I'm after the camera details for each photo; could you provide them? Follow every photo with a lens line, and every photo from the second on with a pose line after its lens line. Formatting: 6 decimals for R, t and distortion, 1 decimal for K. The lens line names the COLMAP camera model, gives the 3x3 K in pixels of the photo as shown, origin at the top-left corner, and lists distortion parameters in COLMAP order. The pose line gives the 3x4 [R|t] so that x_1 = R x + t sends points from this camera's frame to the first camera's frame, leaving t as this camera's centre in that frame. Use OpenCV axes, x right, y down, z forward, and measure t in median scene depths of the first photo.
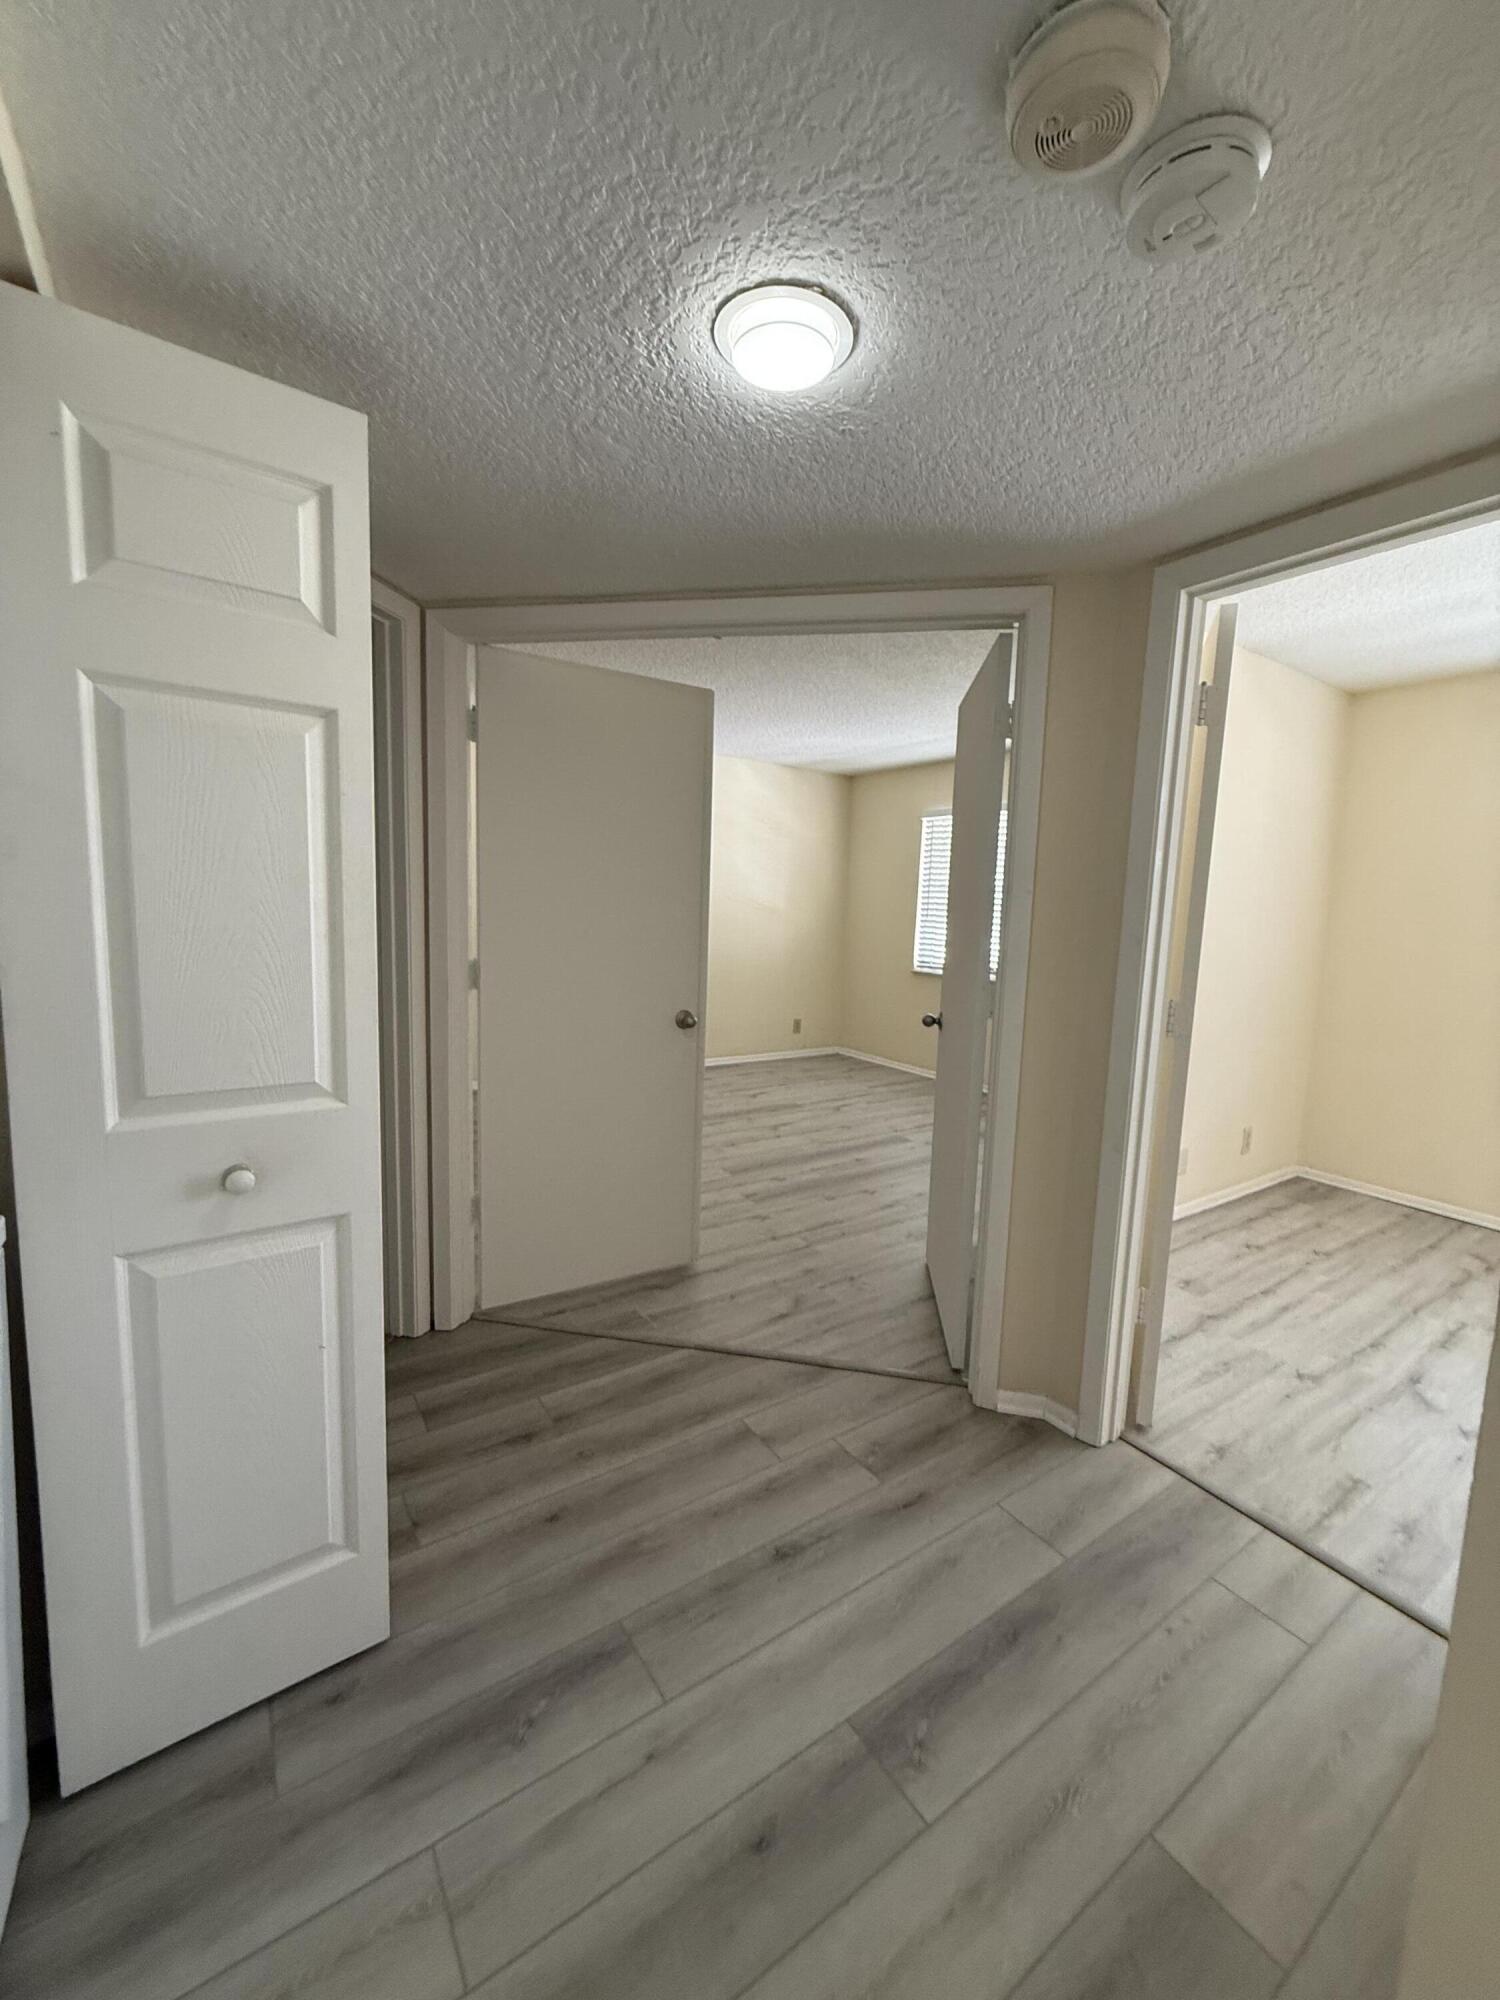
lens RADIAL K [[794.6, 0, 747.0], [0, 794.6, 998.7], [0, 0, 1]] dist [0.004371, -0.000209]
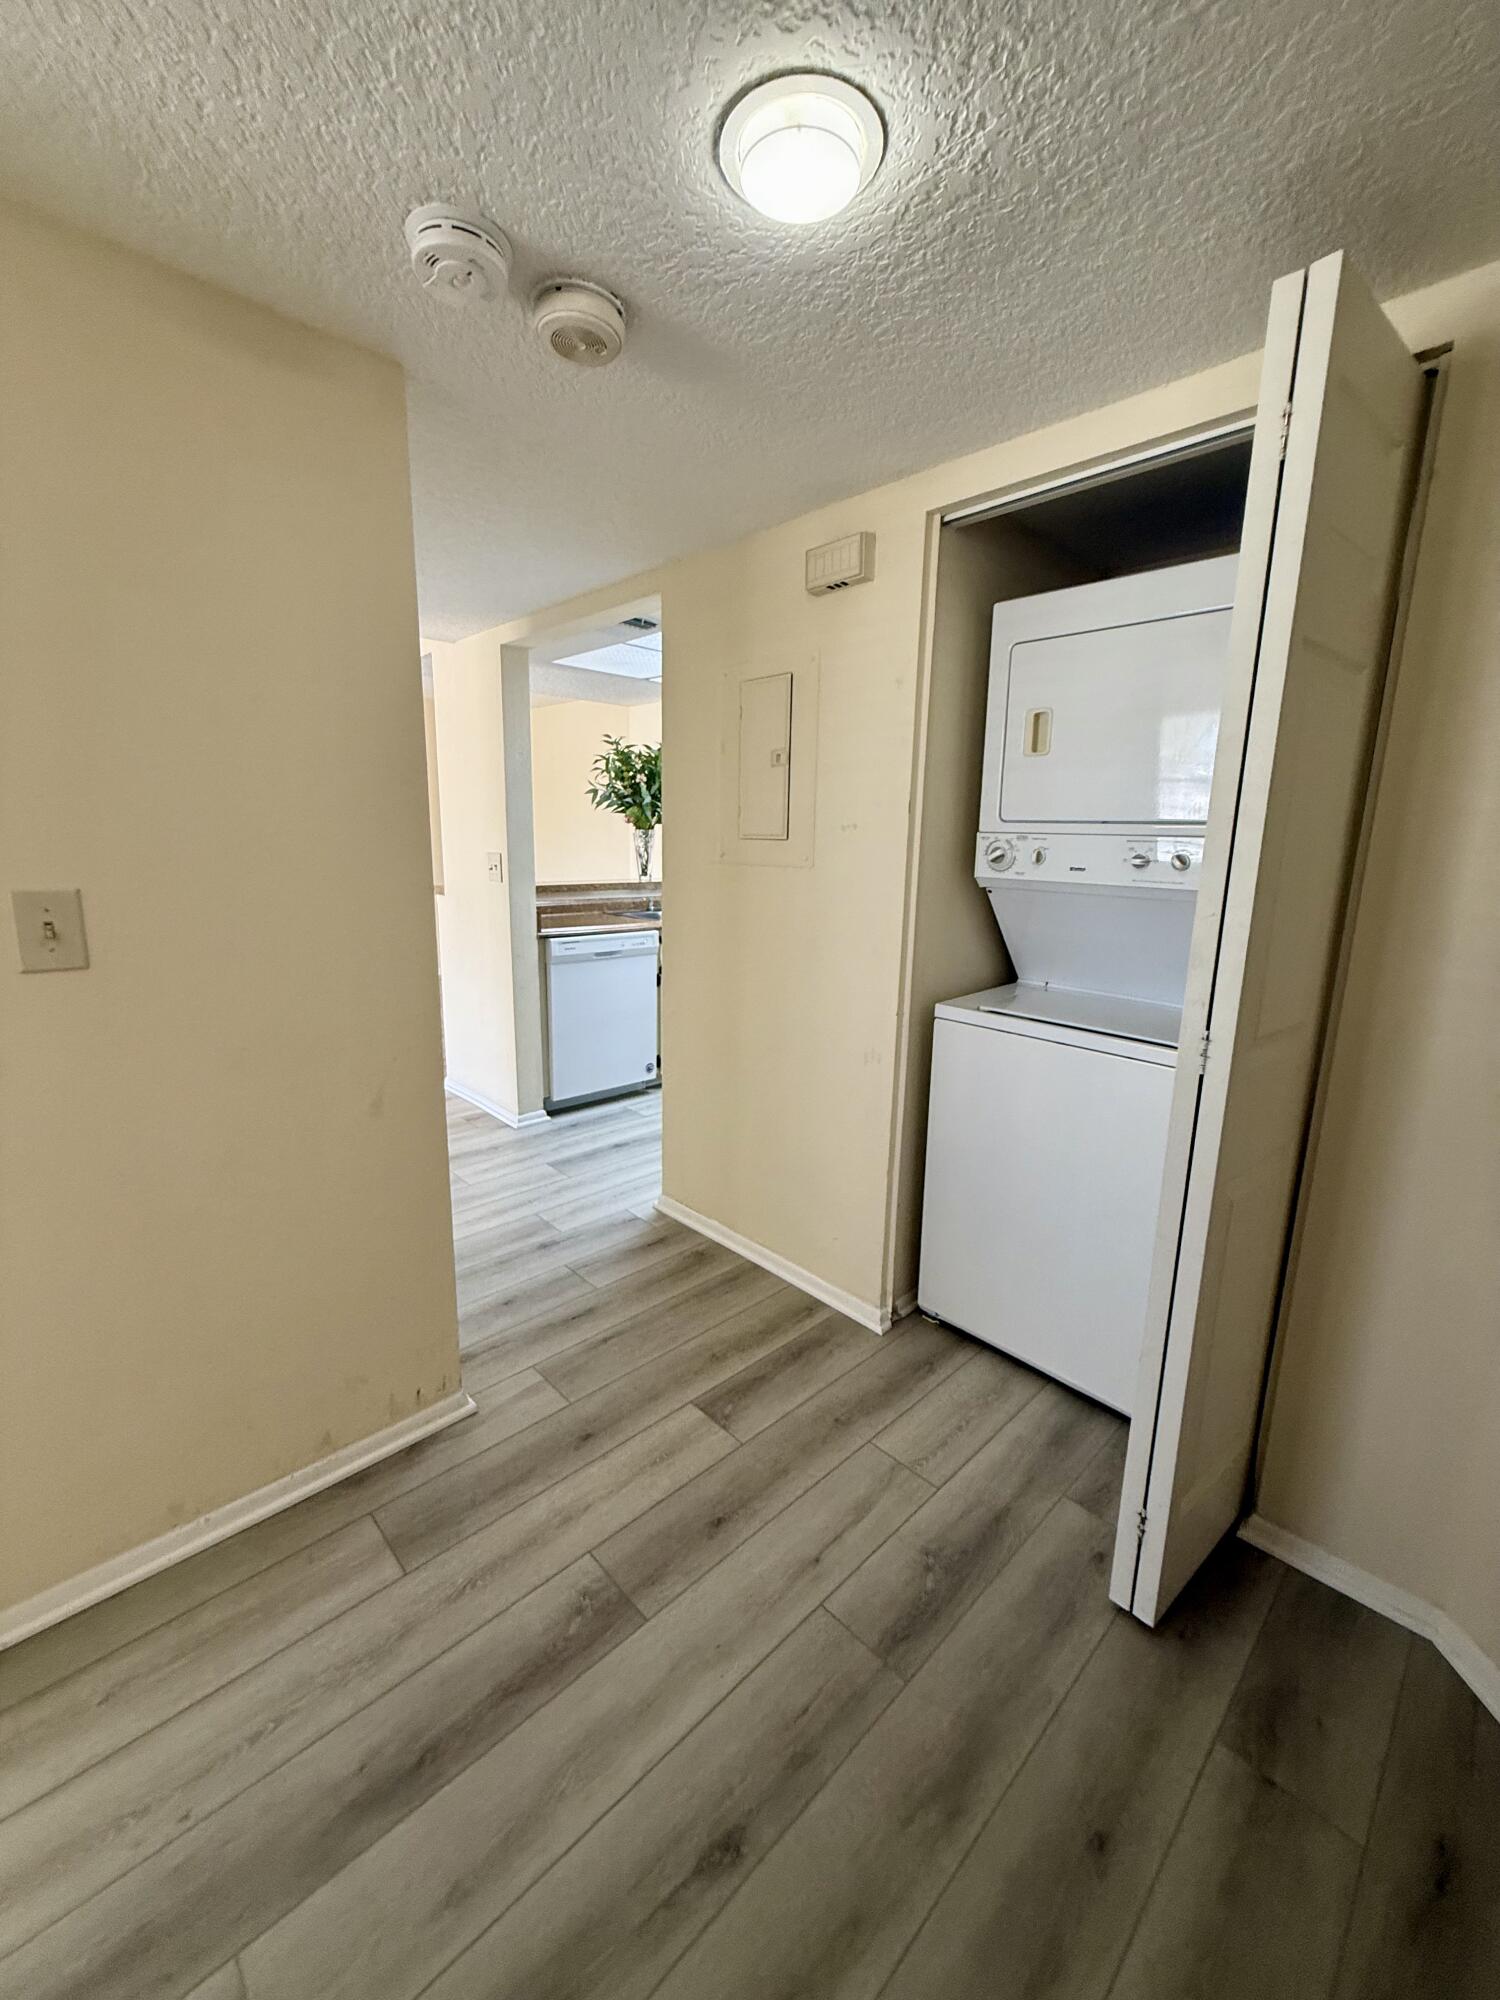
lens RADIAL K [[794.6, 0, 748.5], [0, 794.6, 995.1], [0, 0, 1]] dist [0.004371, -0.000209]
pose [[-0.983490, -0.019639, -0.179892, 0.212845], [-0.074399, 0.950072, 0.303032, -0.206251], [0.164959, 0.311413, -0.935847, 1.862873]]
